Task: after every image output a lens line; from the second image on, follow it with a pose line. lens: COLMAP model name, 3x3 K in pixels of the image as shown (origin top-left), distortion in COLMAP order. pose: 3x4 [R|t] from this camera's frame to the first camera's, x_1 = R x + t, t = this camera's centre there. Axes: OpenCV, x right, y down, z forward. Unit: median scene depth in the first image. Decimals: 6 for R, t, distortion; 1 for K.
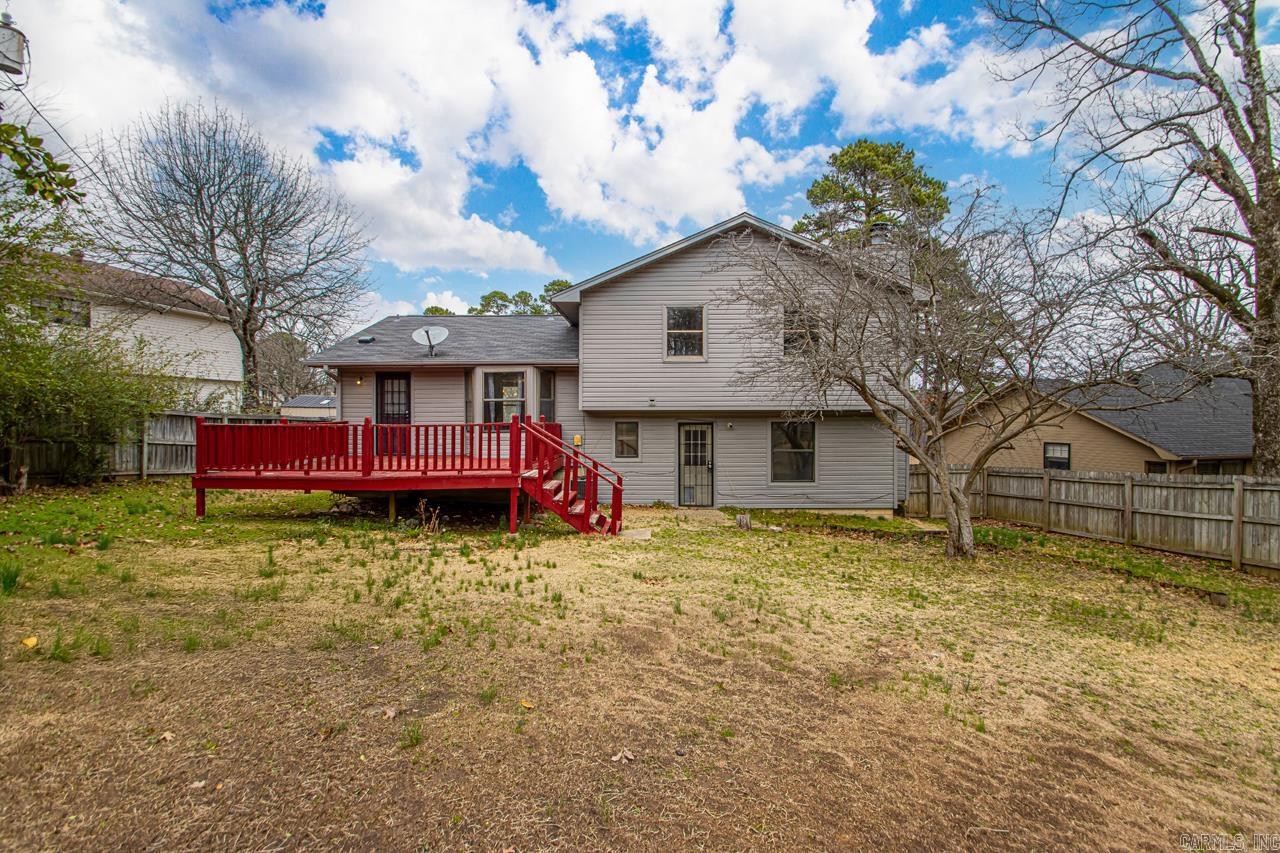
lens RADIAL K [[587.7, 0, 633.9], [0, 587.7, 427.2], [0, 0, 1]] dist [0.017521, -0.020481]
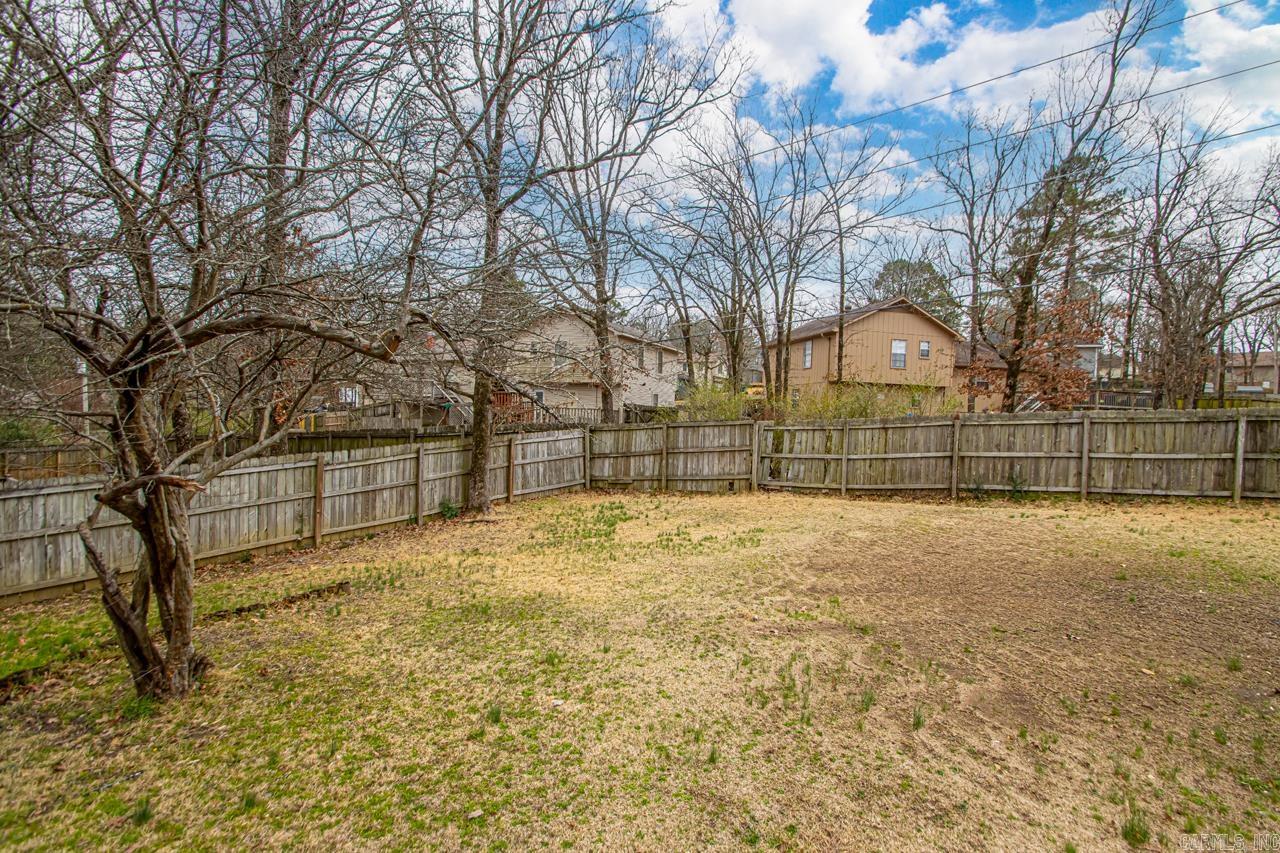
lens RADIAL K [[587.7, 0, 633.9], [0, 587.7, 427.2], [0, 0, 1]] dist [0.017521, -0.020481]
pose [[-0.700693, -0.037379, 0.712483, -0.075565], [-0.012106, 0.999106, 0.040511, -0.030830], [-0.713360, 0.019761, -0.700519, 0.721752]]
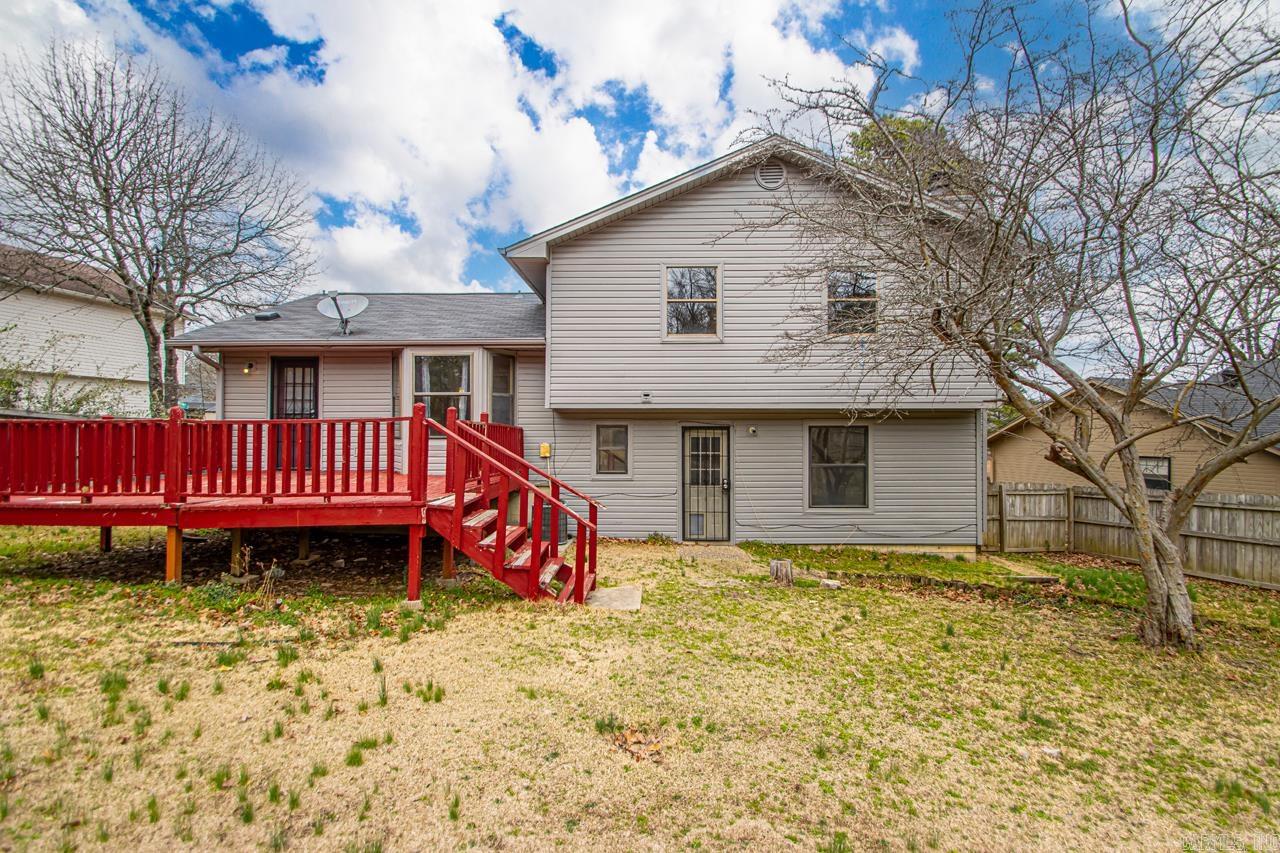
lens RADIAL K [[587.7, 0, 633.9], [0, 587.7, 427.2], [0, 0, 1]] dist [0.017521, -0.020481]
pose [[0.999996, 0.002595, 0.001216, 0.014663], [-0.002563, 0.999663, -0.025840, 0.012605], [-0.001282, 0.025837, 0.999665, 0.274019]]
